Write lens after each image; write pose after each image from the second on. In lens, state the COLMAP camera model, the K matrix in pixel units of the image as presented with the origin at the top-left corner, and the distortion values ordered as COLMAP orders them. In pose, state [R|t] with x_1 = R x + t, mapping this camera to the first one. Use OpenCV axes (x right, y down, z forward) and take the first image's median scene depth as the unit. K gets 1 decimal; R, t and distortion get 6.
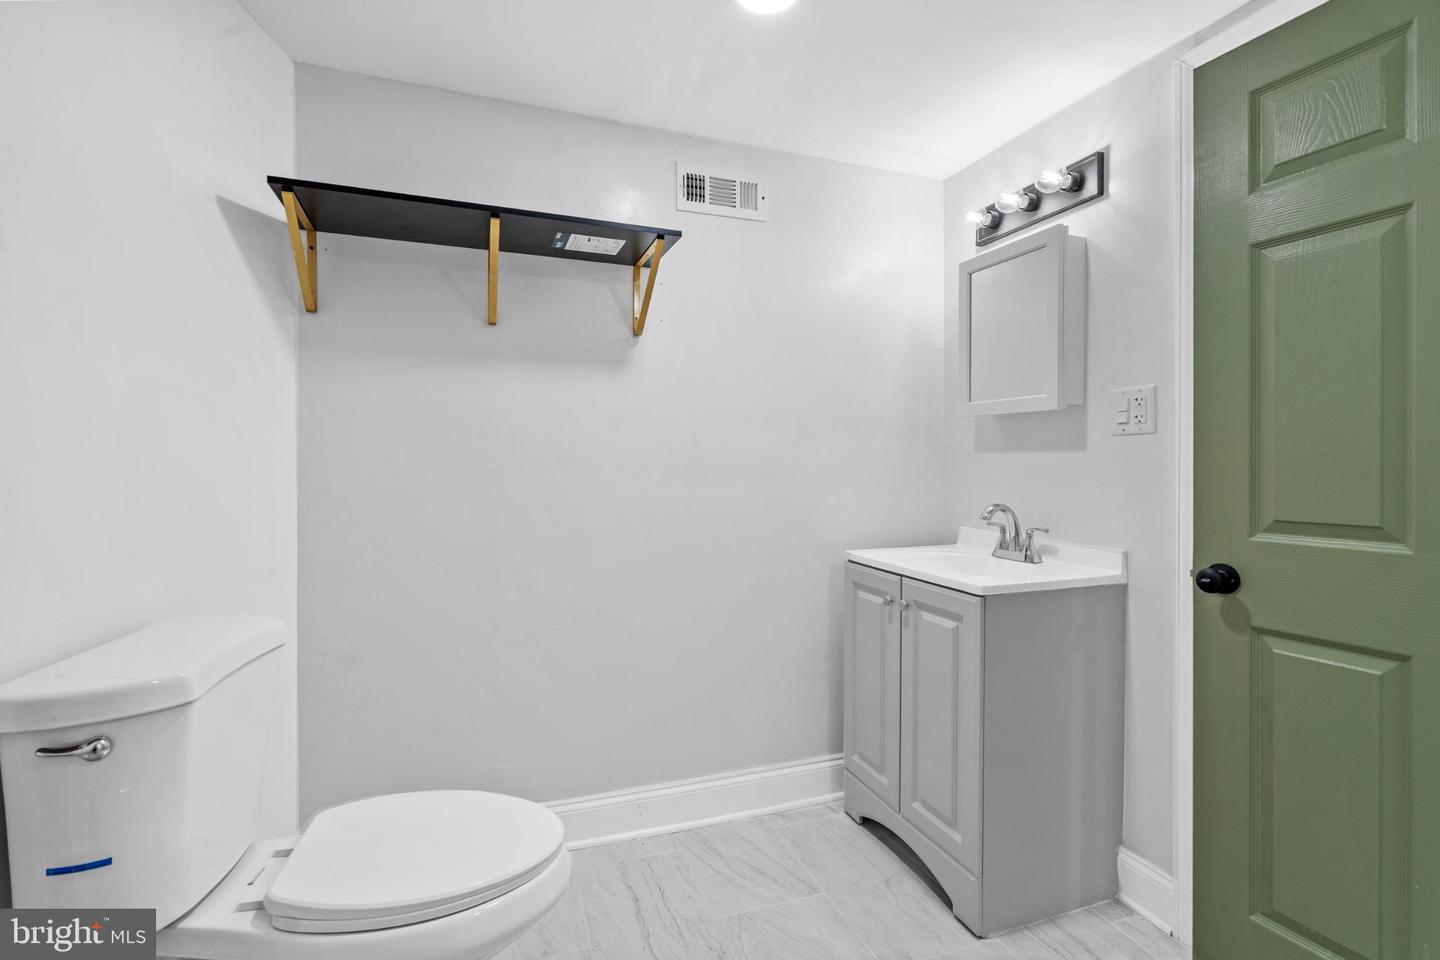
lens RADIAL K [[665.4, 0, 715.9], [0, 665.4, 482.2], [0, 0, 1]] dist [-0.002578, 0.000838]
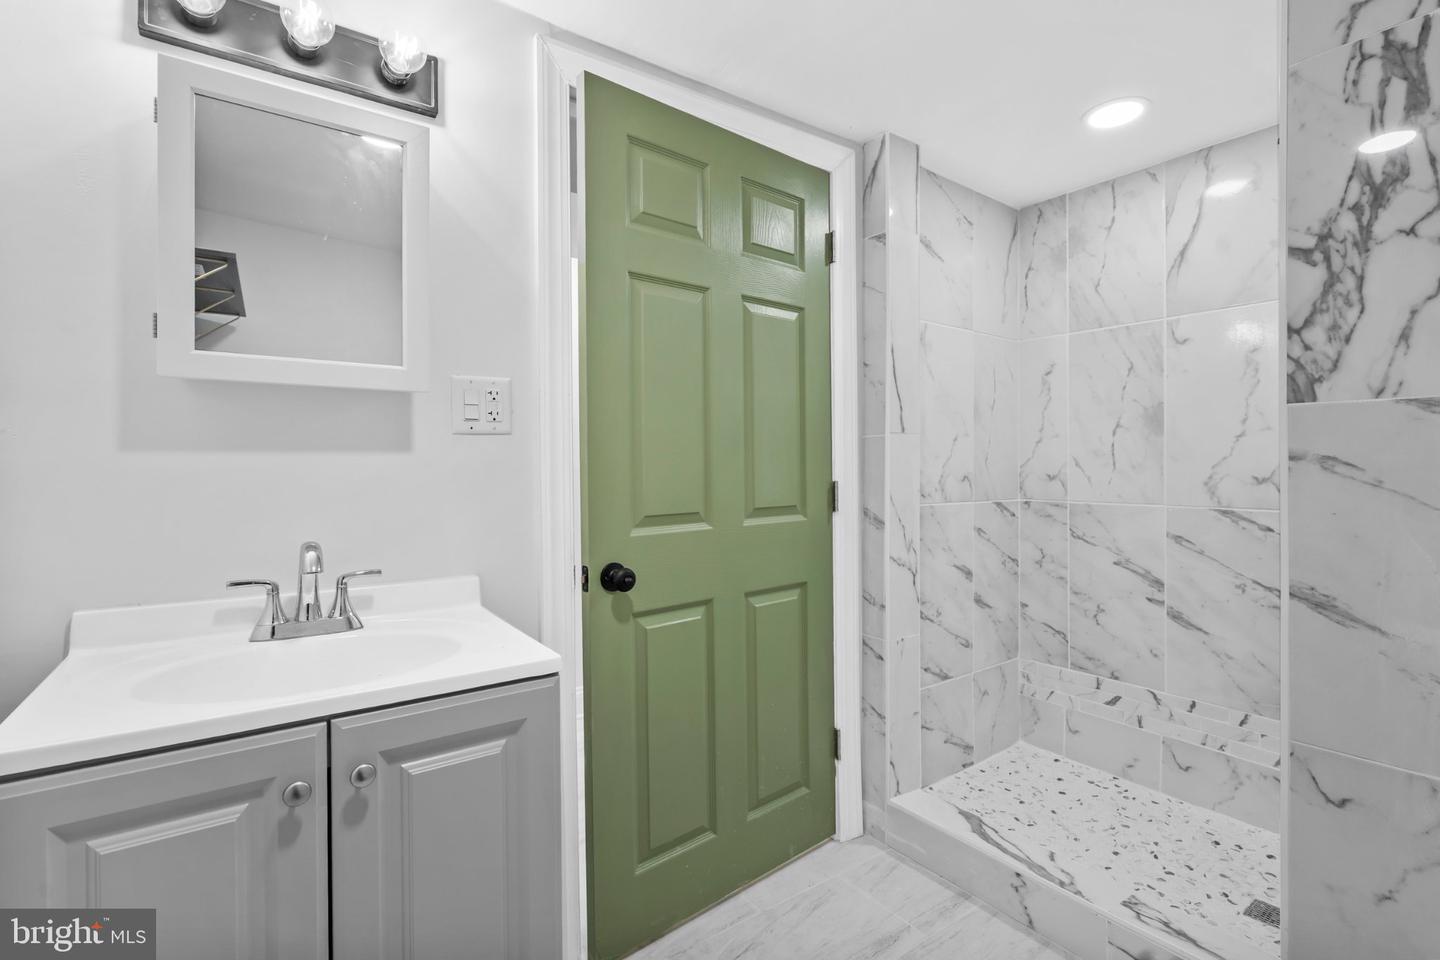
lens RADIAL K [[665.4, 0, 710.3], [0, 665.4, 471.1], [0, 0, 1]] dist [-0.002578, 0.000838]
pose [[-0.263614, -0.006501, 0.964606, -0.252154], [0.034938, 0.999257, 0.016282, -0.029584], [-0.963995, 0.037993, -0.263191, 0.961888]]
